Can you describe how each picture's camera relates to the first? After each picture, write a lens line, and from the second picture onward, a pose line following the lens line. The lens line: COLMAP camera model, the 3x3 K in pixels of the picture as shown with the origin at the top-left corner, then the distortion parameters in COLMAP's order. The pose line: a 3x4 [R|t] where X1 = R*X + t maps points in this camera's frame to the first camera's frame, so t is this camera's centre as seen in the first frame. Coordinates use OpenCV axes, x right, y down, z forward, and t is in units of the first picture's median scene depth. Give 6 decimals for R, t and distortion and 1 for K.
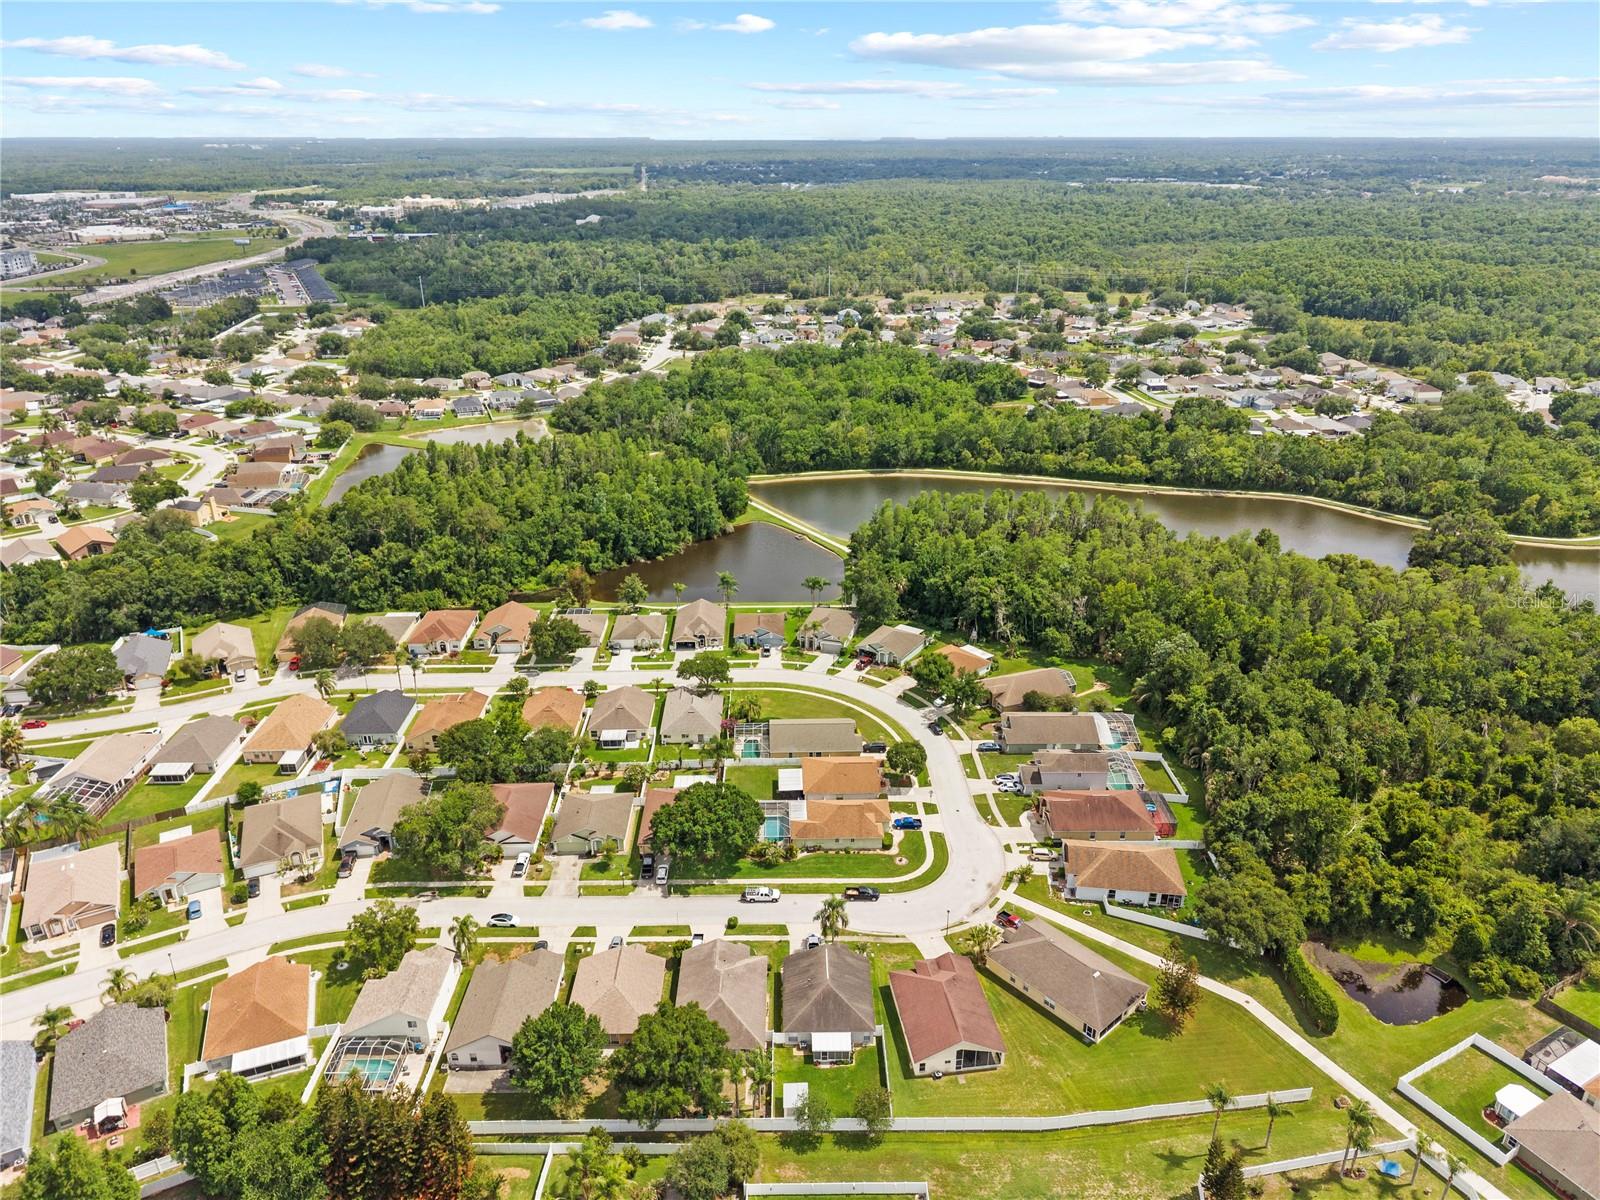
lens RADIAL K [[1077.5, 0, 798.3], [0, 1077.5, 613.4], [0, 0, 1]] dist [0.028432, -0.036264]
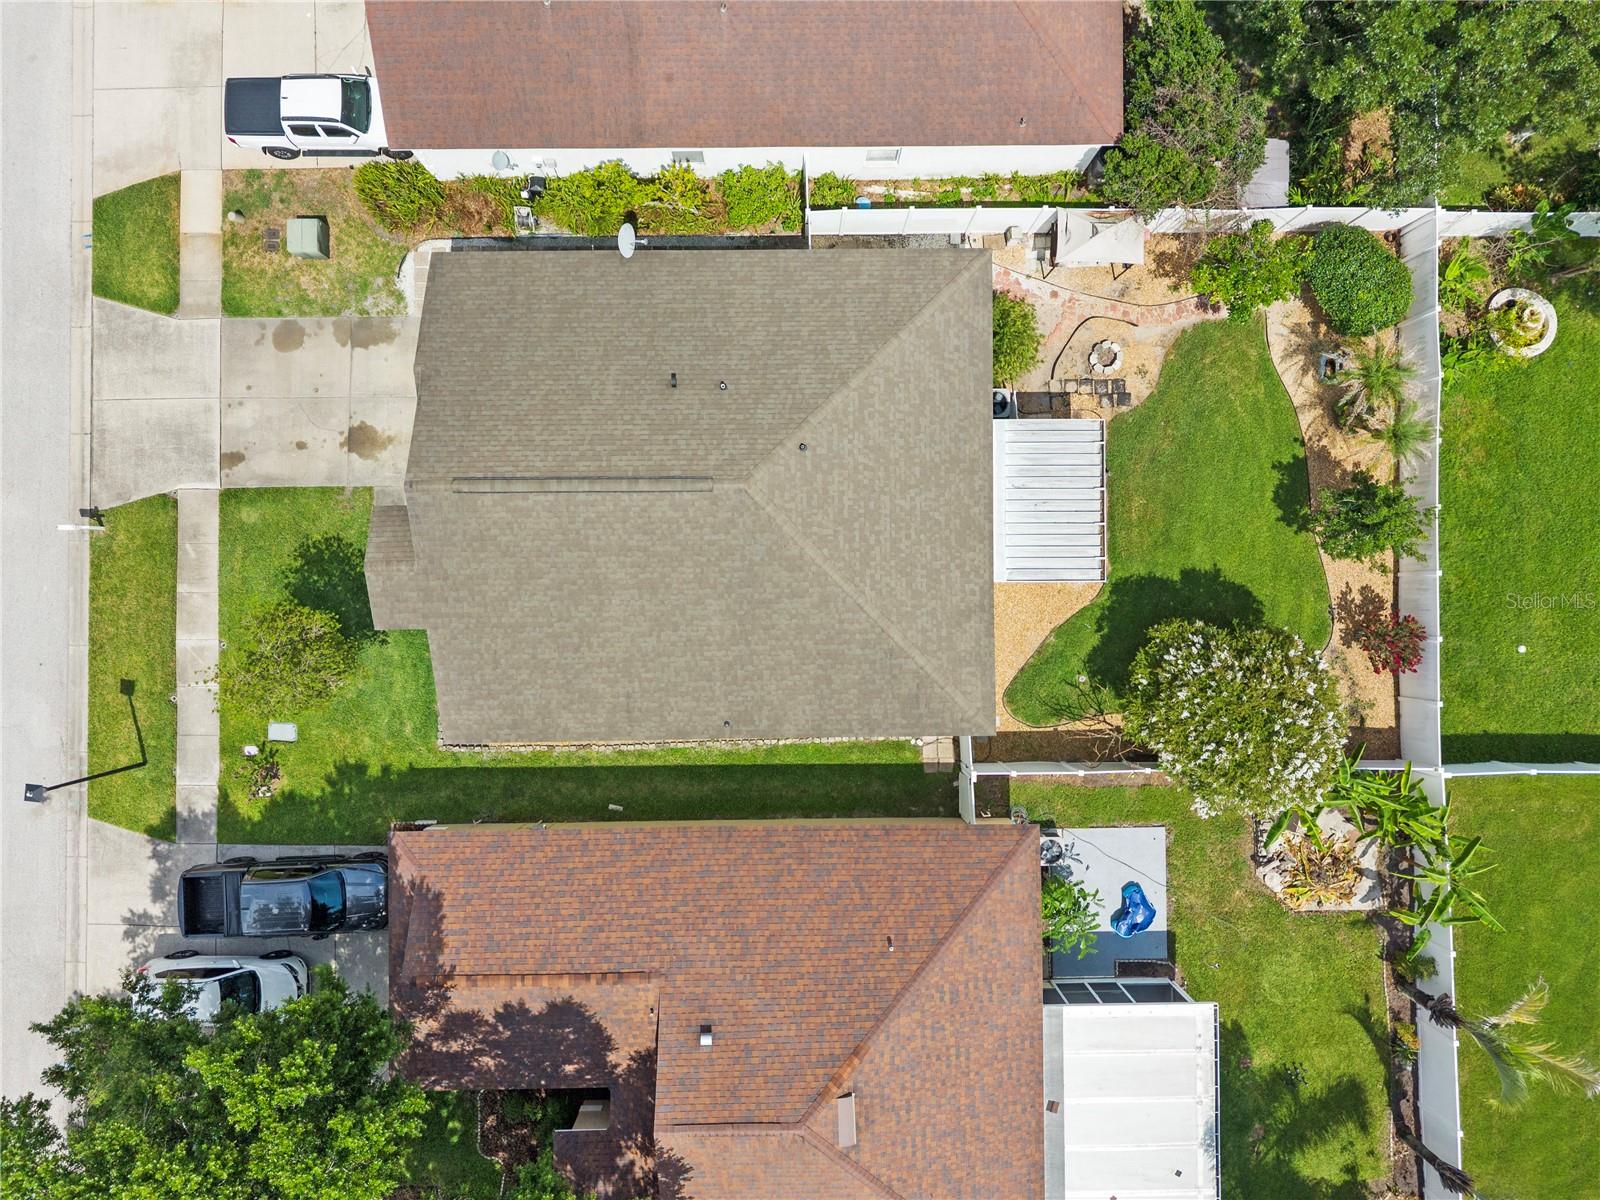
lens RADIAL K [[1103.2, 0, 798.0], [0, 1103.2, 613.8], [0, 0, 1]] dist [0.050015, 0.000256]
pose [[-0.018700, 0.999475, -0.026468, -0.123047], [-0.428718, 0.015900, 0.903298, 0.035169], [0.903245, 0.028239, 0.428196, 0.686378]]
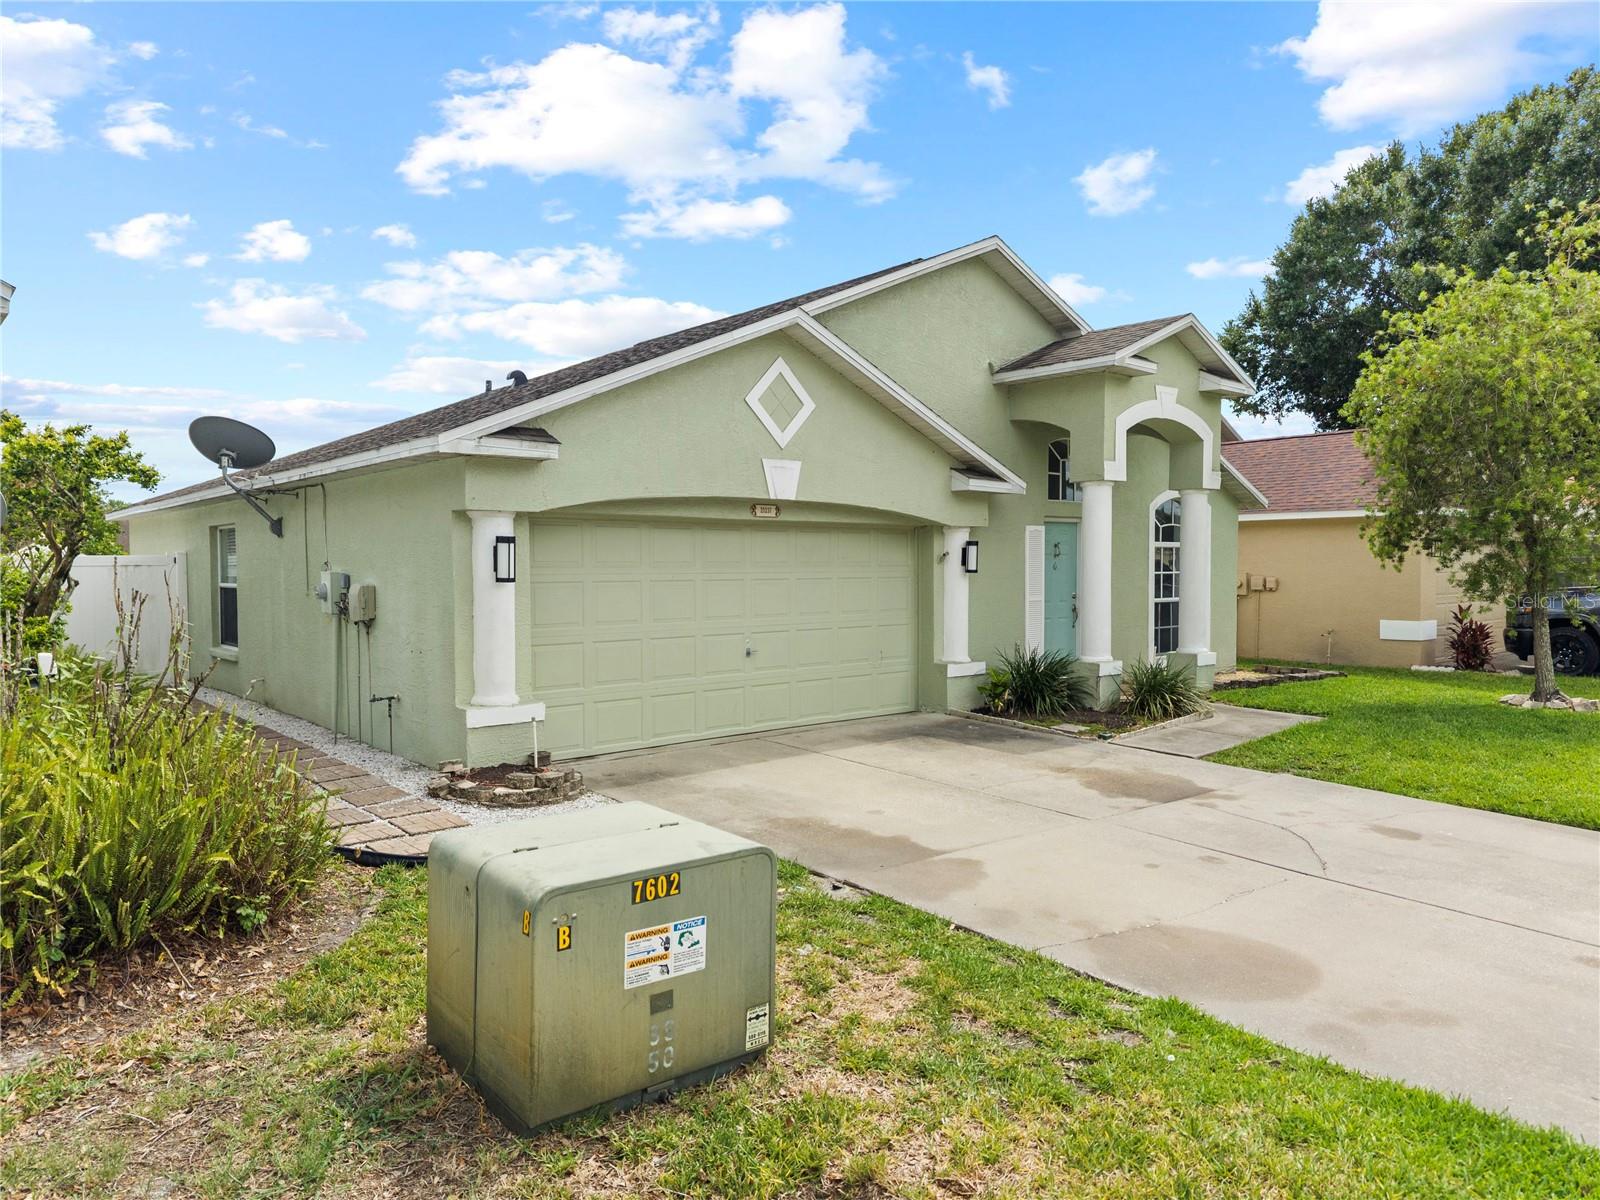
lens RADIAL K [[1090.1, 0, 816.7], [0, 1090.1, 599.0], [0, 0, 1]] dist [0.130398, -0.134783]
pose [[0.769330, -0.035314, 0.637875, -0.171540], [0.279485, 0.916458, -0.286345, 0.163043], [-0.574474, 0.398570, 0.714928, 0.675403]]
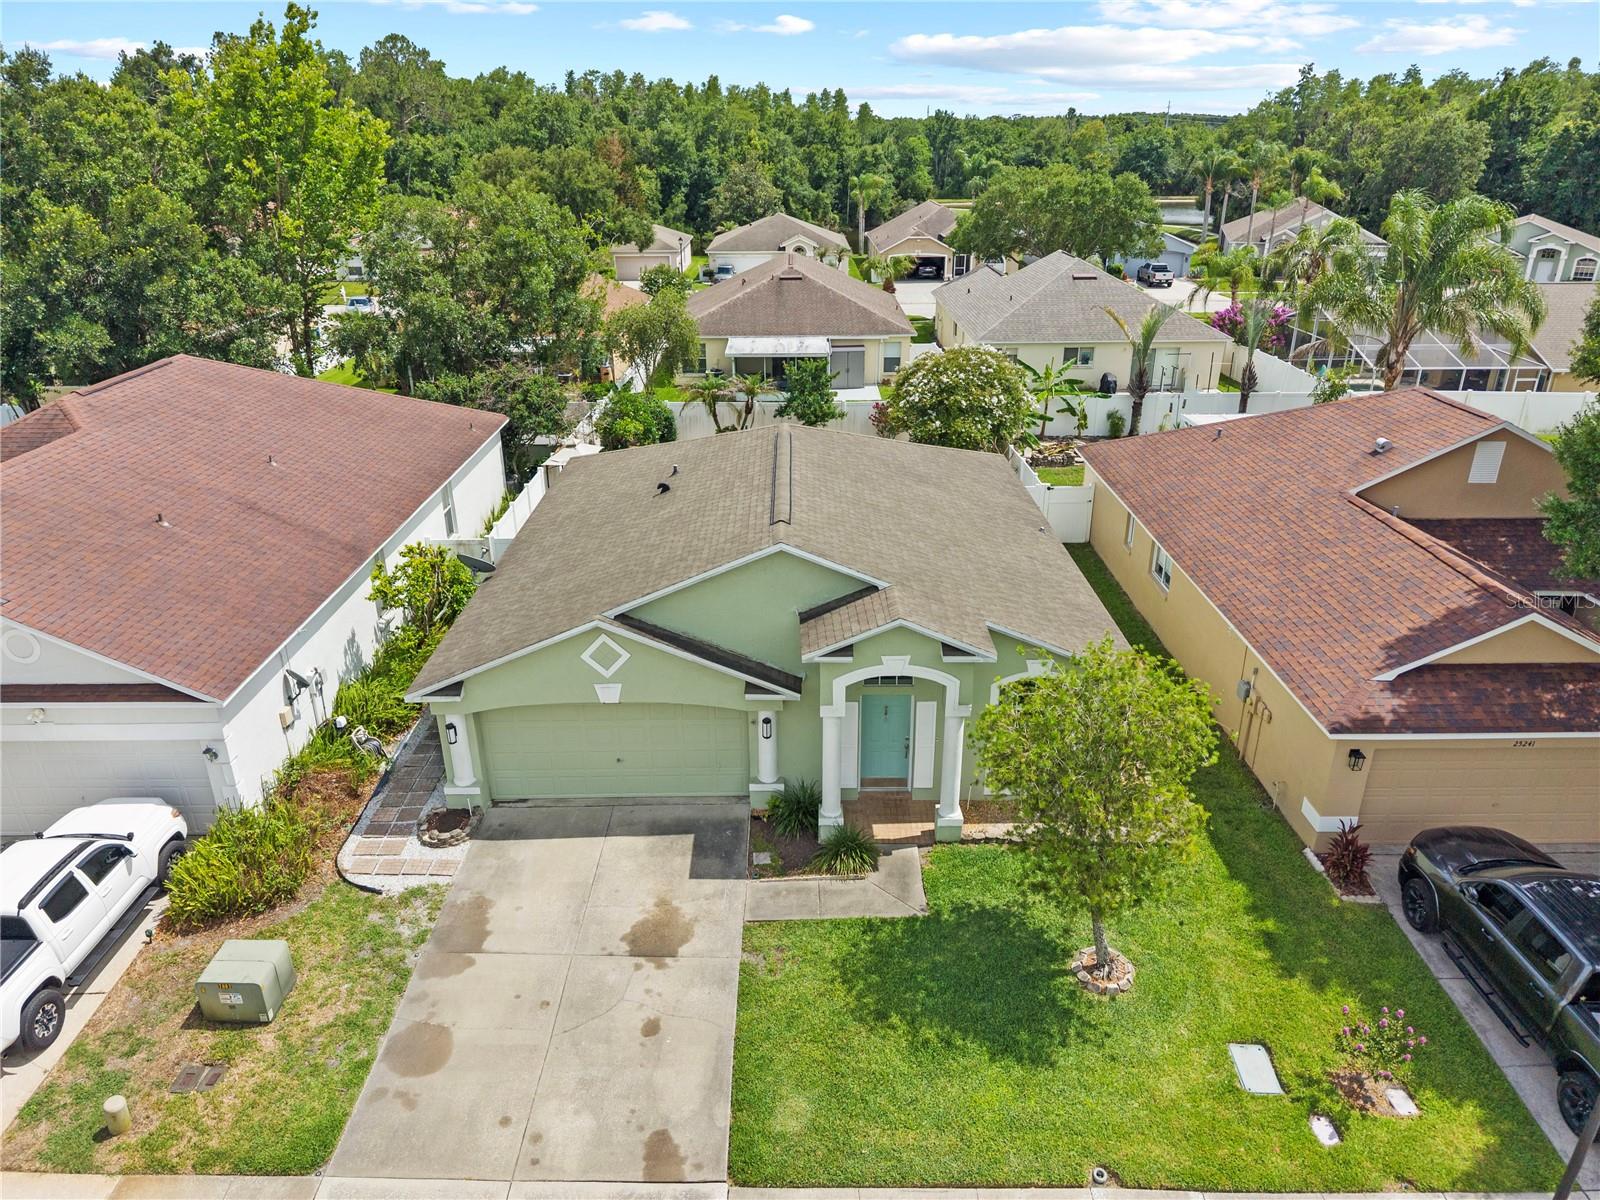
lens RADIAL K [[1077.5, 0, 798.3], [0, 1077.5, 613.4], [0, 0, 1]] dist [0.028432, -0.036264]
pose [[0.999329, -0.006707, -0.036004, -0.133243], [0.006206, 0.999883, -0.013992, 0.143825], [0.036094, 0.013759, 0.999254, 0.633086]]
